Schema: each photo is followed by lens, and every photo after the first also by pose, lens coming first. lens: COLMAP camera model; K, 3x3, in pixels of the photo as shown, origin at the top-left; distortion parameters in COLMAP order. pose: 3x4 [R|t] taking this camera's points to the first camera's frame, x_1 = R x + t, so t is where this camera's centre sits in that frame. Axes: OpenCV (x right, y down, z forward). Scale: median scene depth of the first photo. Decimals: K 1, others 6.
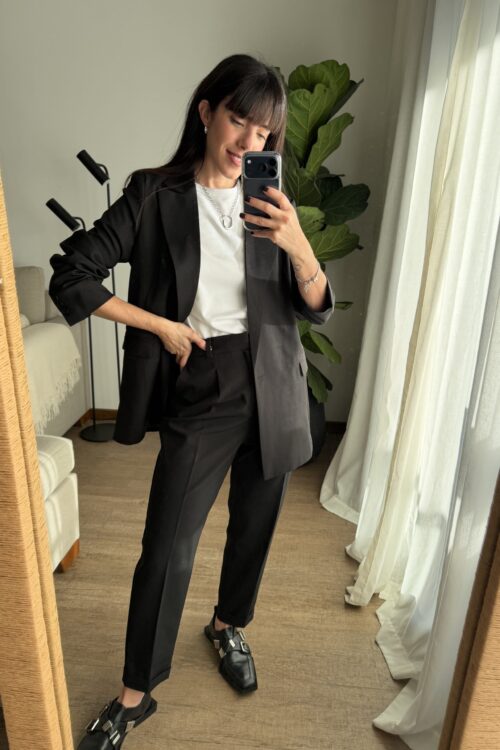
lens RADIAL K [[504.5, 0, 250.0], [0, 504.5, 375.0], [0, 0, 1]] dist [0.004051, -0.000476]
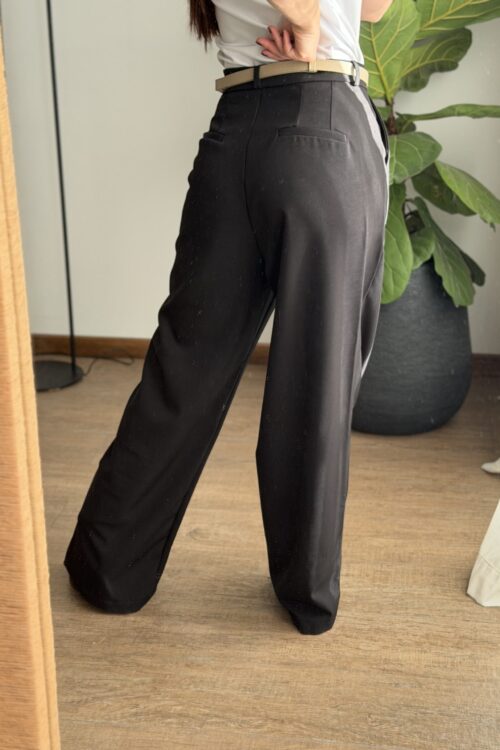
lens RADIAL K [[1163.7, 0, 247.6], [0, 1163.7, 382.0], [0, 0, 1]] dist [0.108630, 0.041202]
pose [[0.997662, -0.005666, -0.068102, 0.006647], [0.008387, 0.999175, 0.039733, 0.115556], [0.067820, -0.040212, 0.996887, -0.282358]]
